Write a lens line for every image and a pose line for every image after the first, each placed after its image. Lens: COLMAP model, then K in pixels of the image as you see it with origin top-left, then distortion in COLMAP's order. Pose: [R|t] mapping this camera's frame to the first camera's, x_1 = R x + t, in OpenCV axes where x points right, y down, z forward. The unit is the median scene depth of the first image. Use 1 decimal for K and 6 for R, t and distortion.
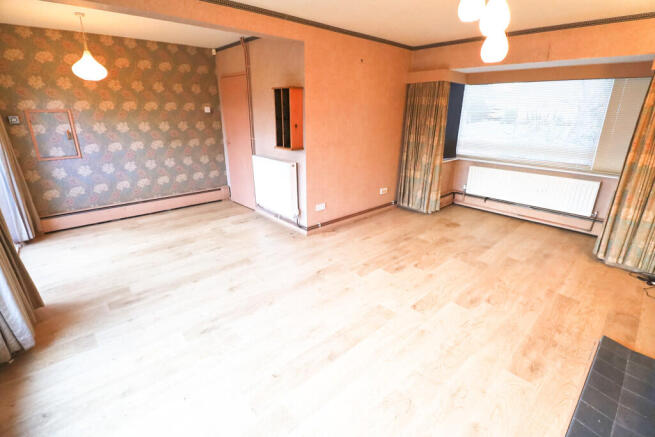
lens RADIAL K [[297.1, 0, 329.4], [0, 297.1, 208.3], [0, 0, 1]] dist [-0.015120, -0.000960]
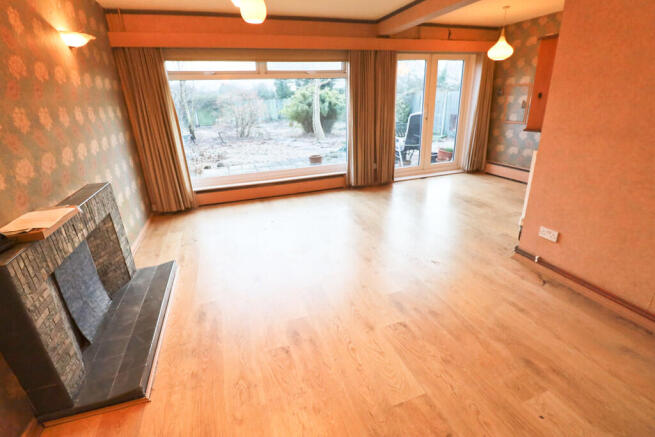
lens RADIAL K [[297.1, 0, 329.4], [0, 297.1, 208.3], [0, 0, 1]] dist [-0.015120, -0.000960]
pose [[-0.372345, 0.322621, -0.870216, 0.678085], [-0.257243, 0.865025, 0.430764, -0.204061], [0.891732, 0.384250, -0.239096, 0.767703]]
